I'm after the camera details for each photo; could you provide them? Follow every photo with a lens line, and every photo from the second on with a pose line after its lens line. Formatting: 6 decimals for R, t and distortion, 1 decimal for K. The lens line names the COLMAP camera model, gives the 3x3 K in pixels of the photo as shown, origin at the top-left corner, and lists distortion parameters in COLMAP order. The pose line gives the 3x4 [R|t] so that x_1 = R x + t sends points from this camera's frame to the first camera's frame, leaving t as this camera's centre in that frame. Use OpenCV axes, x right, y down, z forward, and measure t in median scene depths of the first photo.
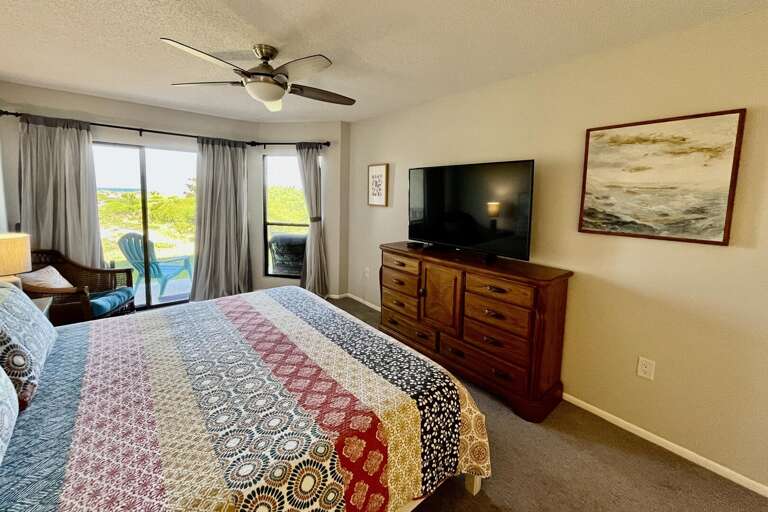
lens RADIAL K [[312.8, 0, 369.6], [0, 312.8, 227.3], [0, 0, 1]] dist [-0.000364, -0.000902]
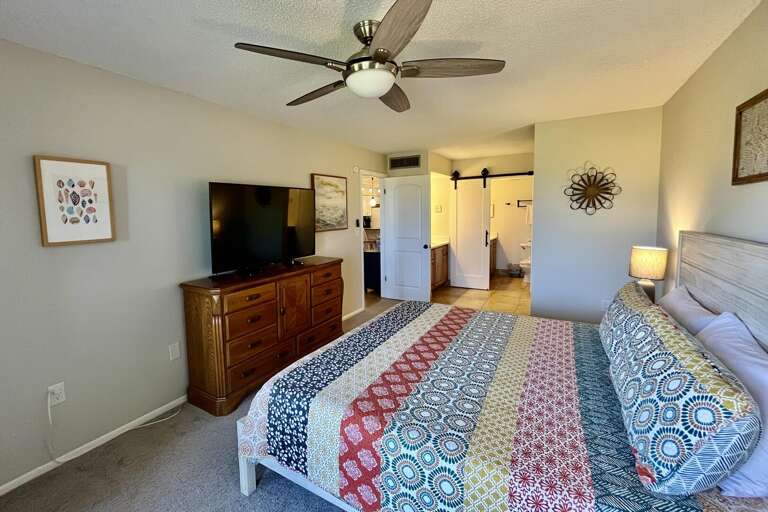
lens RADIAL K [[312.8, 0, 382.7], [0, 312.8, 254.7], [0, 0, 1]] dist [-0.000364, -0.000902]
pose [[-0.374348, -0.150462, 0.915000, -1.156600], [0.102515, 0.973984, 0.202102, -0.191982], [-0.921604, 0.169457, -0.349185, 1.382897]]
